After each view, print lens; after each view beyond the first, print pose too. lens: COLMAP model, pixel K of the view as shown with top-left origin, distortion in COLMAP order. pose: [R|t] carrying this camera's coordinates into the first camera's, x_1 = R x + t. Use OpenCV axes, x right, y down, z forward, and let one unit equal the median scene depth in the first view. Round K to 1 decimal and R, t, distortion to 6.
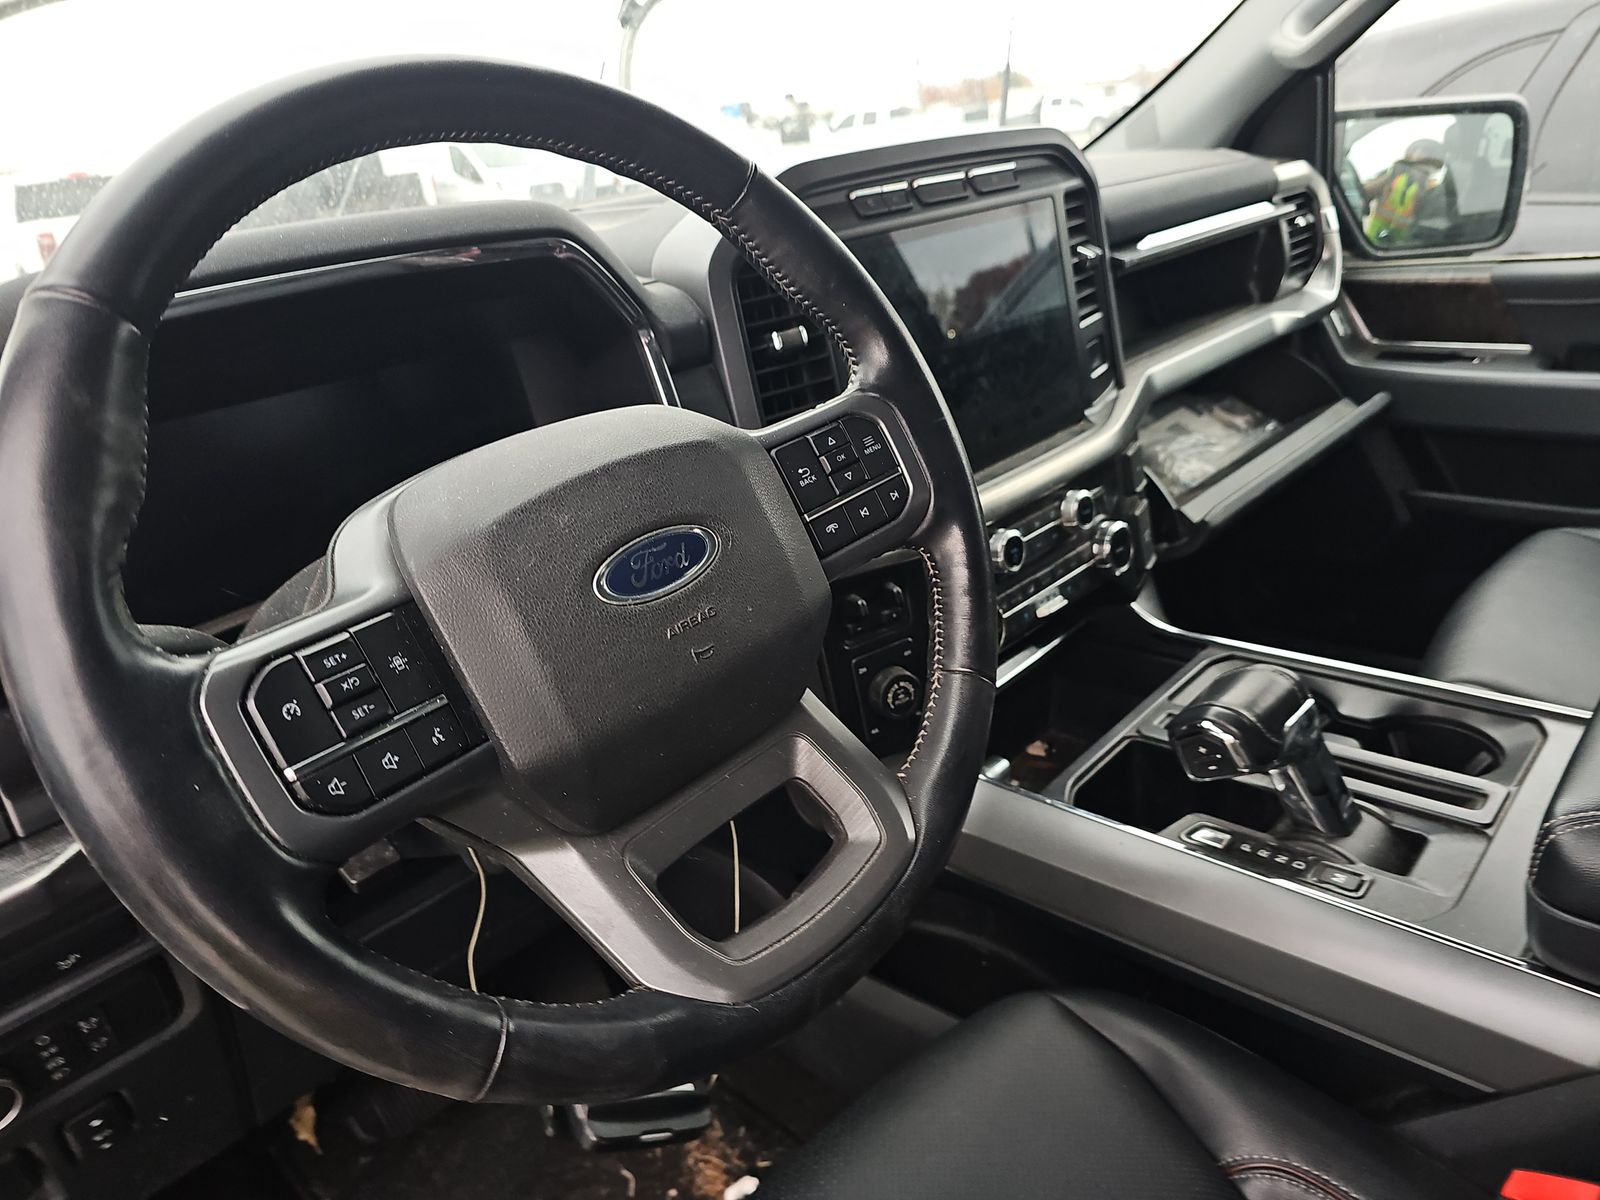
lens RADIAL K [[1075.2, 0, 818.5], [0, 1075.2, 613.5], [0, 0, 1]] dist [0.041443, -0.037465]
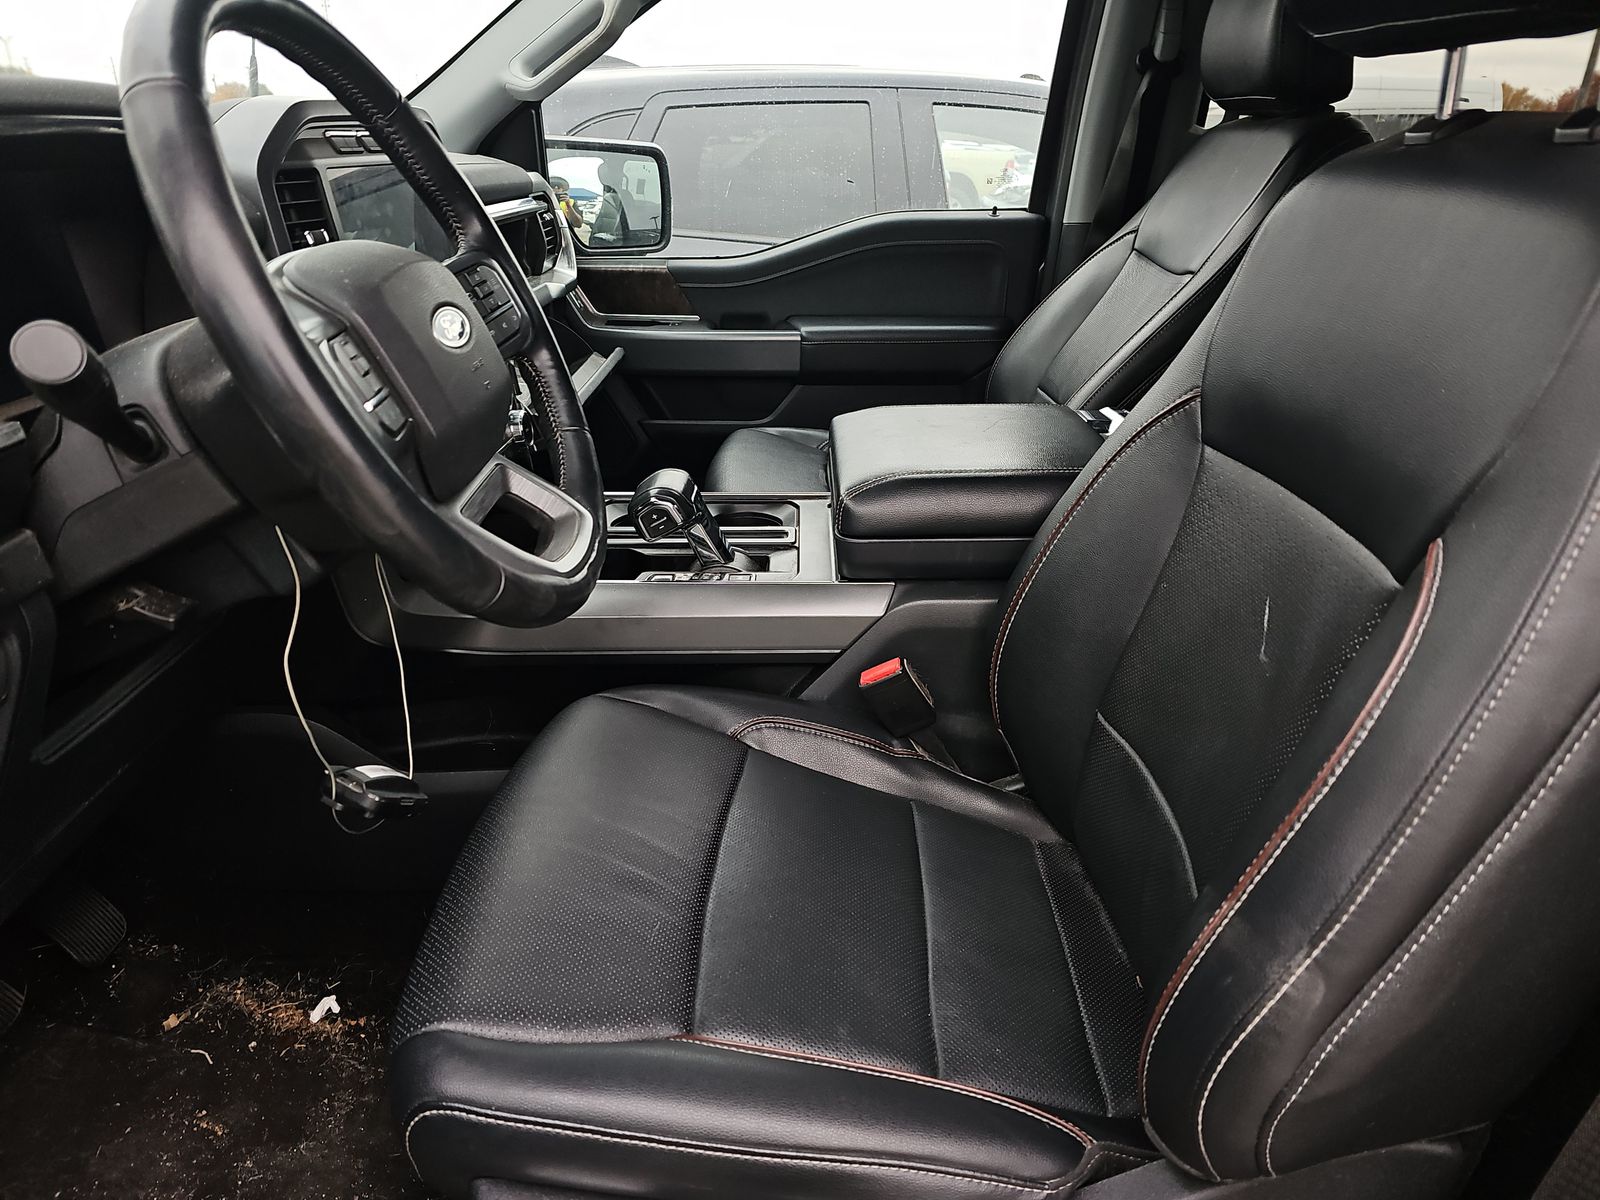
lens RADIAL K [[1075.2, 0, 804.5], [0, 1075.2, 617.1], [0, 0, 1]] dist [0.041443, -0.037465]
pose [[0.731249, -0.160091, 0.663058, -0.443171], [0.180882, 0.982778, 0.037801, 0.201924], [-0.657691, 0.092293, 0.747613, -0.245729]]
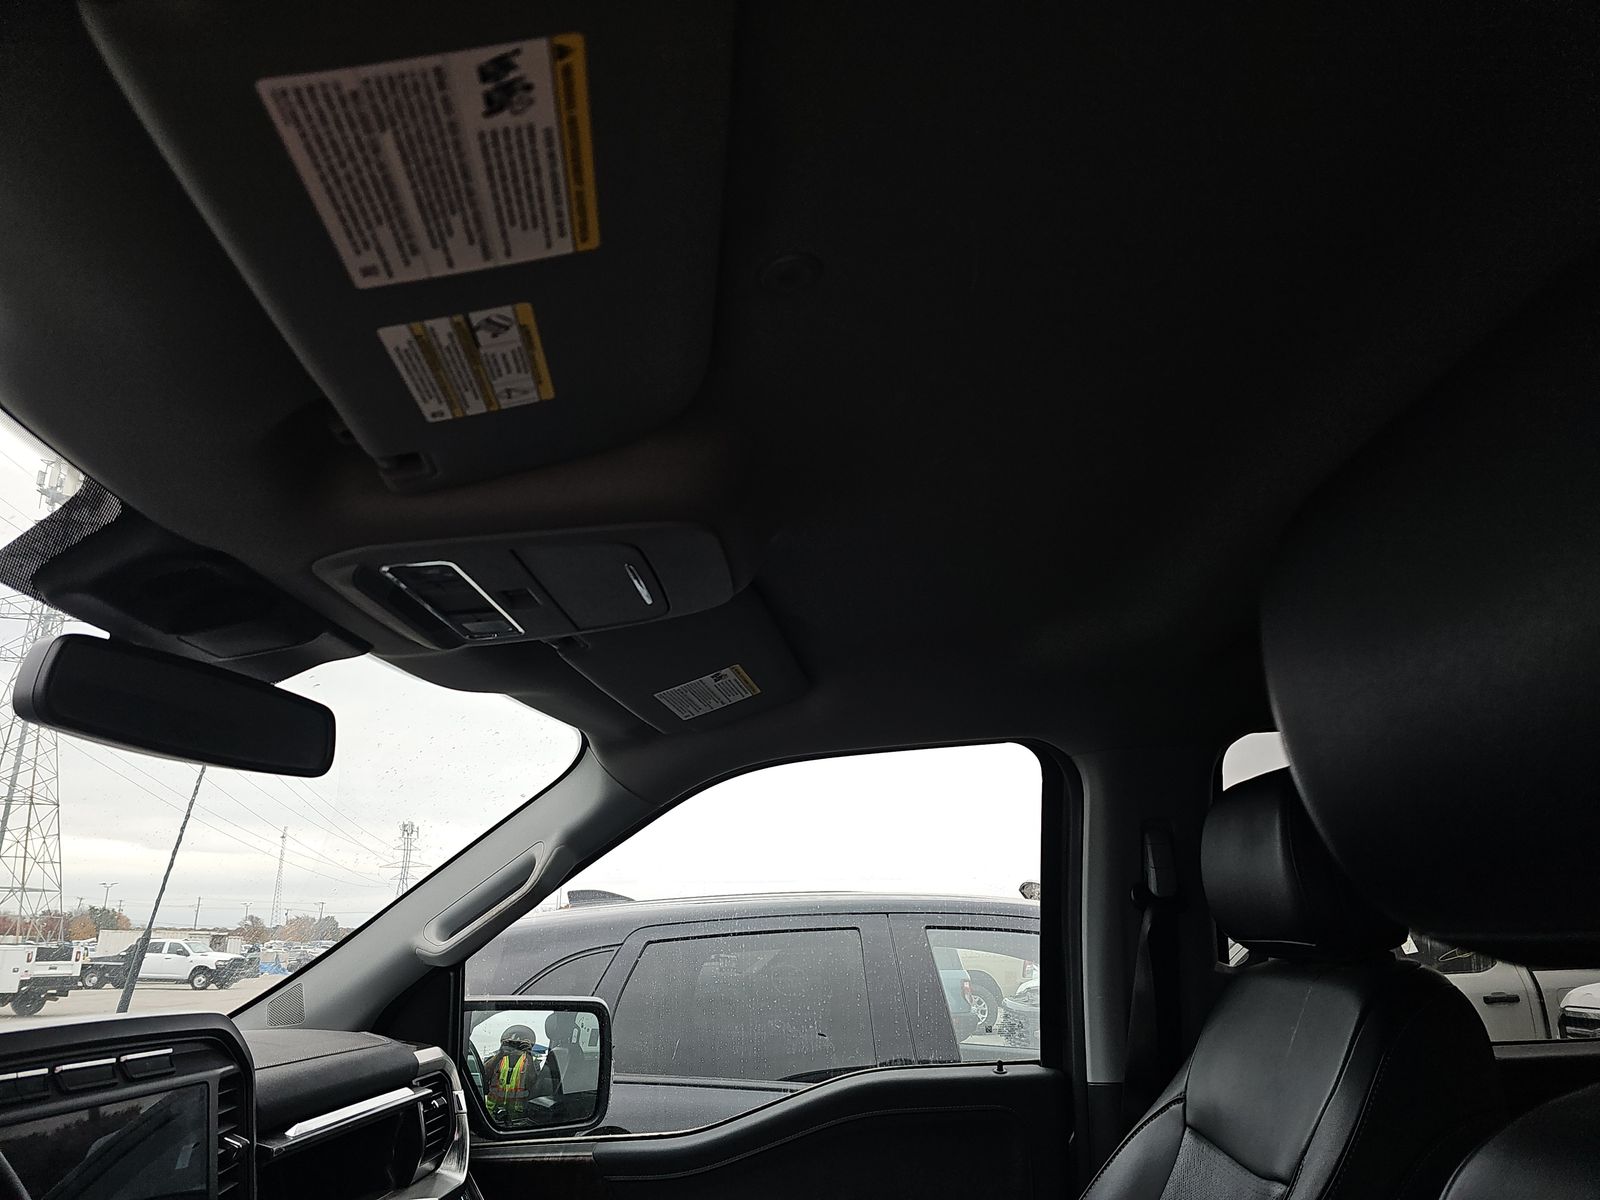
lens RADIAL K [[1075.2, 0, 797.4], [0, 1075.2, 598.5], [0, 0, 1]] dist [0.041443, -0.037465]
pose [[0.755445, 0.284372, 0.590284, -0.089238], [0.204334, 0.753725, -0.624617, 0.005244], [-0.622535, 0.592479, 0.511291, -0.092517]]
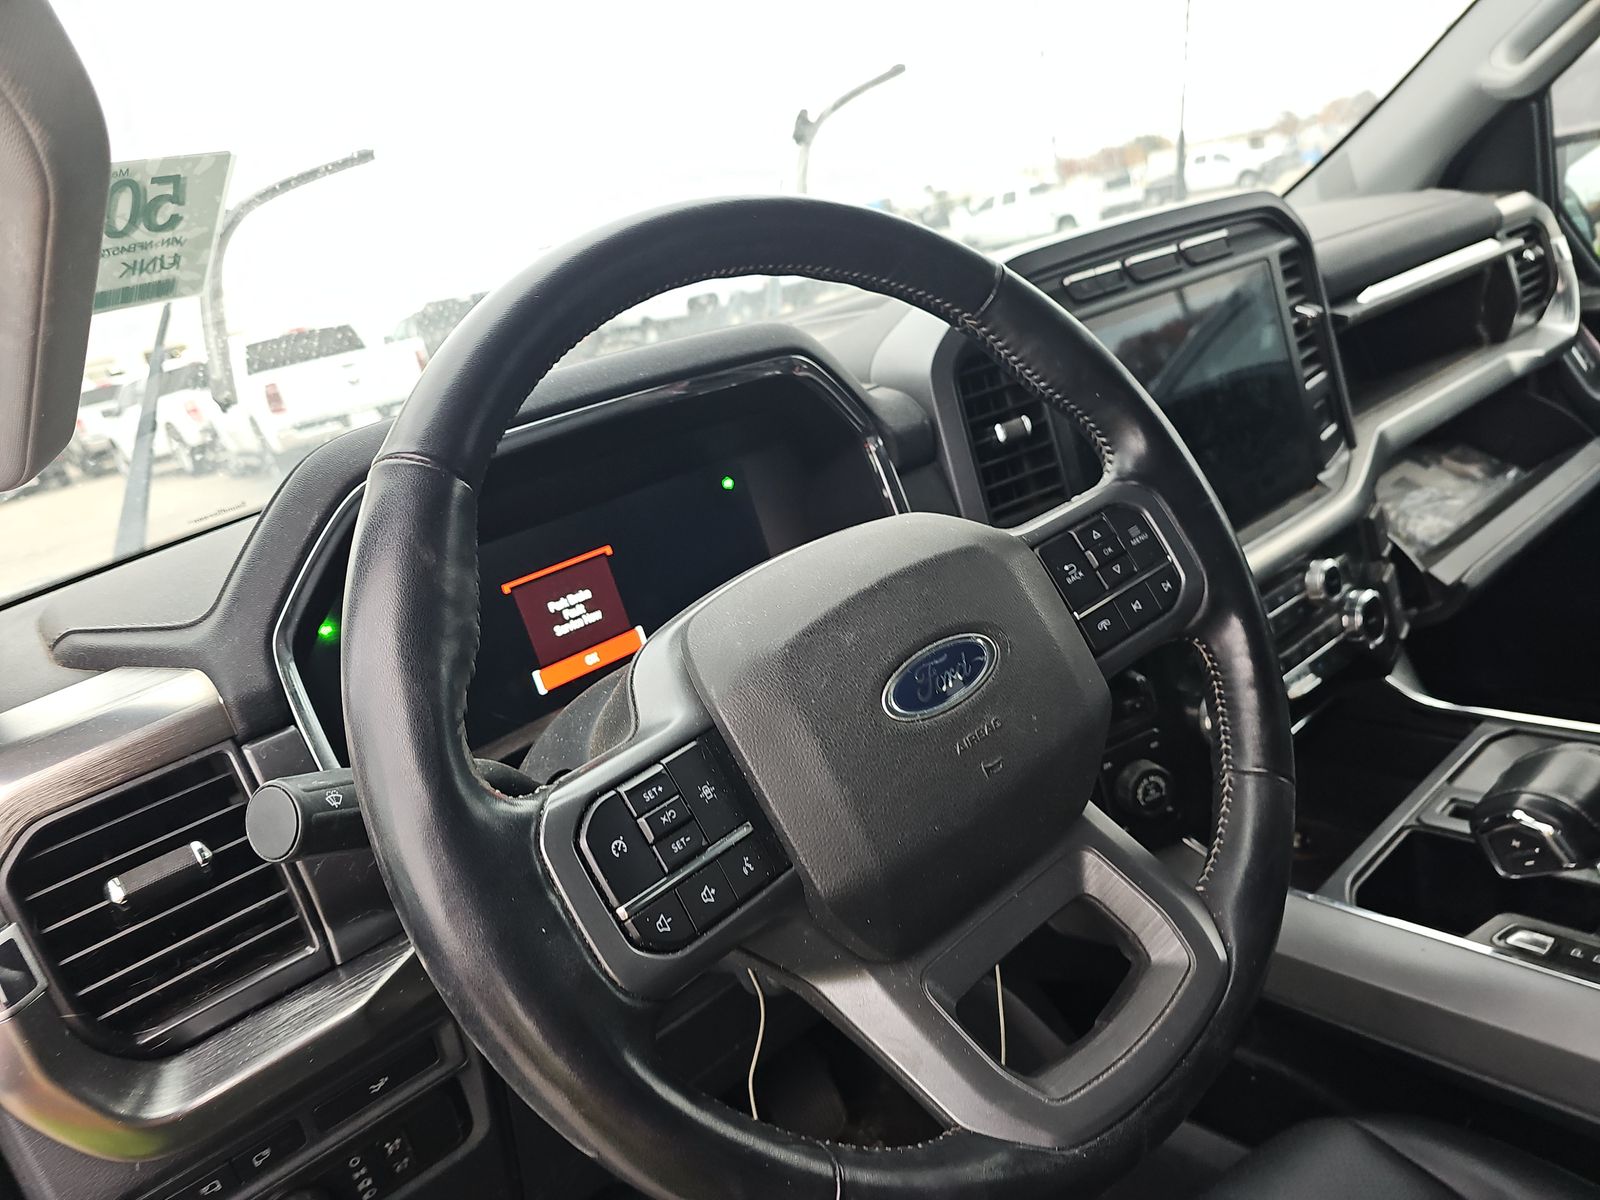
lens RADIAL K [[1075.2, 0, 815.6], [0, 1075.2, 620.3], [0, 0, 1]] dist [0.041443, -0.037465]
pose [[0.986890, -0.056552, -0.151161, -0.056515], [0.046131, 0.996367, -0.071584, -0.016217], [0.154660, 0.063673, 0.985914, 0.009869]]
